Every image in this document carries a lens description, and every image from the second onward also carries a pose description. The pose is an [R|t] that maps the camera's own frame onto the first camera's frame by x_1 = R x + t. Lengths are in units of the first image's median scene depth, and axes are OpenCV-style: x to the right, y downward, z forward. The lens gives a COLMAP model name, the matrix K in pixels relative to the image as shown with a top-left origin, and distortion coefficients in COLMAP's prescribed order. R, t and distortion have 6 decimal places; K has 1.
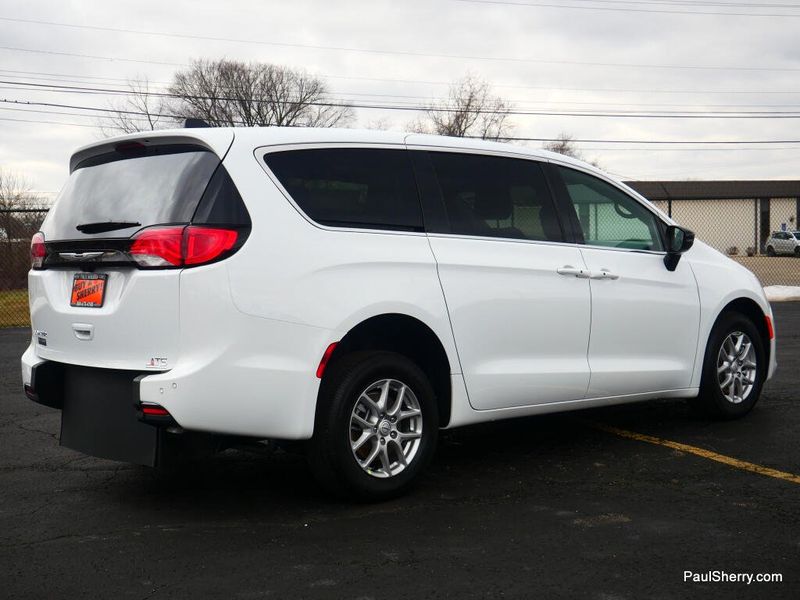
lens RADIAL K [[1148.8, 0, 400.0], [0, 1148.8, 300.0], [0, 0, 1]] dist [0.020298, -0.022567]
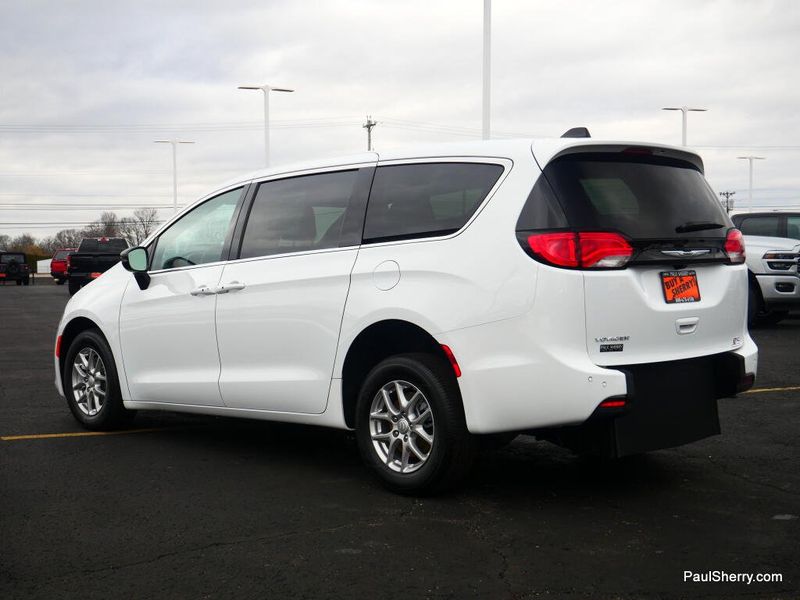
lens RADIAL K [[1148.8, 0, 400.0], [0, 1148.8, 300.0], [0, 0, 1]] dist [0.020298, -0.022567]
pose [[-0.008913, -0.016207, 0.999829, -1.256375], [0.065978, 0.997680, 0.016760, -0.029216], [-0.997781, 0.066116, -0.007823, 1.204374]]
